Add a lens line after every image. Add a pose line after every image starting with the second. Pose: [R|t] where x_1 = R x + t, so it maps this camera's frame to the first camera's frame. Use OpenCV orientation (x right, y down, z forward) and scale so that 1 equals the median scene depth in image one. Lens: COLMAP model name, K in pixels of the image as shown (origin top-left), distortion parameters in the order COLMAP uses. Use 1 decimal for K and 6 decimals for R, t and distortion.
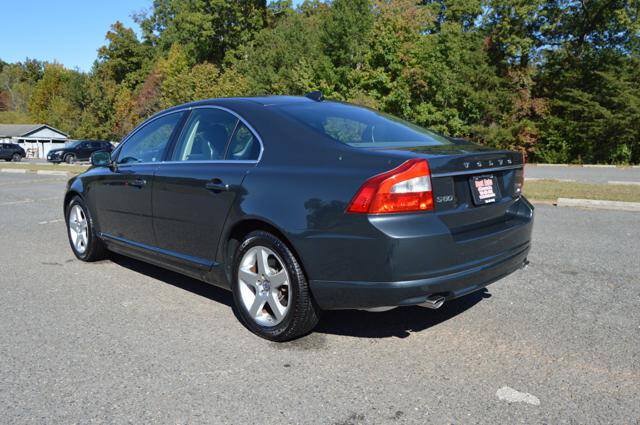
lens RADIAL K [[530.8, 0, 316.9], [0, 530.8, 206.8], [0, 0, 1]] dist [-0.089027, 0.039791]
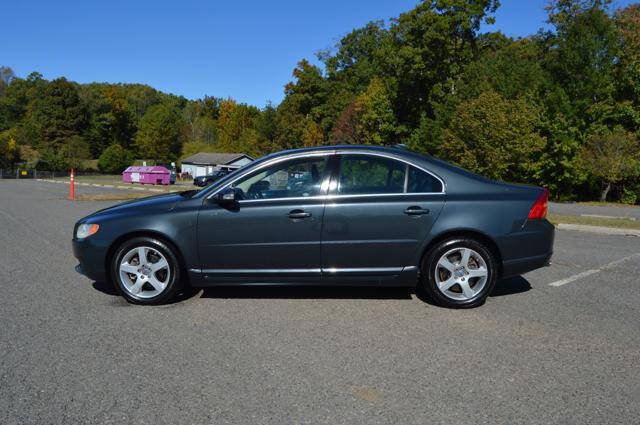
lens RADIAL K [[507.2, 0, 322.4], [0, 507.2, 212.3], [0, 0, 1]] dist [-0.093620, 0.039040]
pose [[0.967376, 0.043895, -0.249514, -0.169506], [-0.055966, 0.997570, -0.041488, -0.008672], [0.247087, 0.054098, 0.967482, 0.067204]]
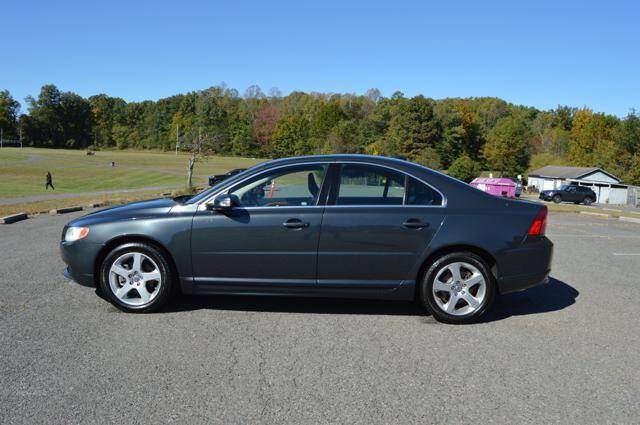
lens RADIAL K [[507.2, 0, 327.0], [0, 507.2, 210.2], [0, 0, 1]] dist [-0.093620, 0.039040]
pose [[0.613380, 0.089060, -0.784750, -0.160361], [-0.144924, 0.989442, -0.000986, -0.007761], [0.776377, 0.114334, 0.619811, 0.052788]]
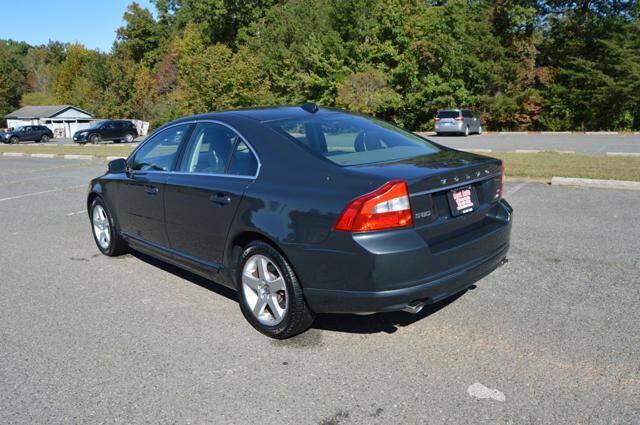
lens RADIAL K [[507.2, 0, 315.9], [0, 507.2, 209.2], [0, 0, 1]] dist [-0.093620, 0.039040]
pose [[0.999182, -0.023884, -0.032639, 0.003786], [0.026092, 0.997276, 0.068990, -0.007377], [0.030902, -0.069786, 0.997083, -0.003845]]
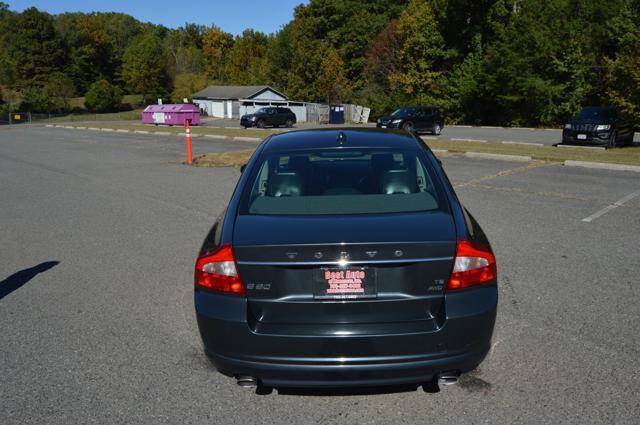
lens RADIAL K [[507.2, 0, 329.2], [0, 507.2, 211.5], [0, 0, 1]] dist [-0.093620, 0.039040]
pose [[0.979900, 0.036654, -0.196092, -0.352625], [-0.018298, 0.995346, 0.094616, -0.028858], [0.198647, -0.089126, 0.976010, 0.145297]]
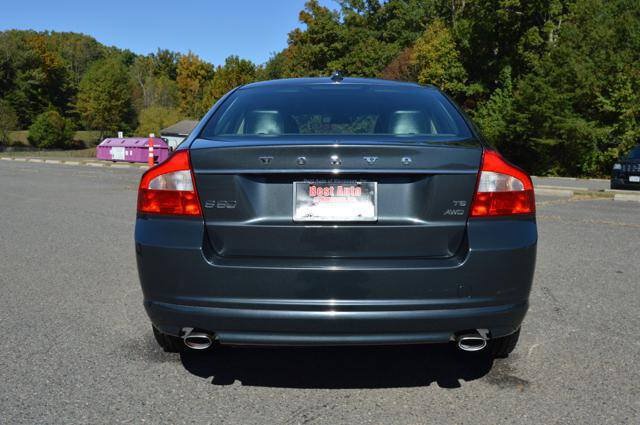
lens RADIAL K [[622.7, 0, 333.7], [0, 622.7, 209.4], [0, 0, 1]] dist [-0.061319, 0.000000]
pose [[0.981665, 0.042510, -0.185812, -0.352029], [-0.047938, 0.998542, -0.024814, -0.012955], [0.184486, 0.033266, 0.982272, 0.148593]]
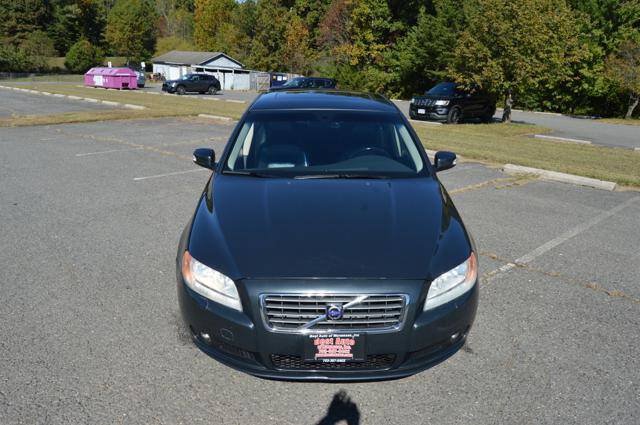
lens RADIAL K [[507.2, 0, 324.1], [0, 507.2, 216.6], [0, 0, 1]] dist [-0.093620, 0.039040]
pose [[0.975002, 0.093921, -0.201368, -0.198161], [-0.061724, 0.985088, 0.160598, -0.032081], [0.213449, -0.144154, 0.966260, 0.157987]]
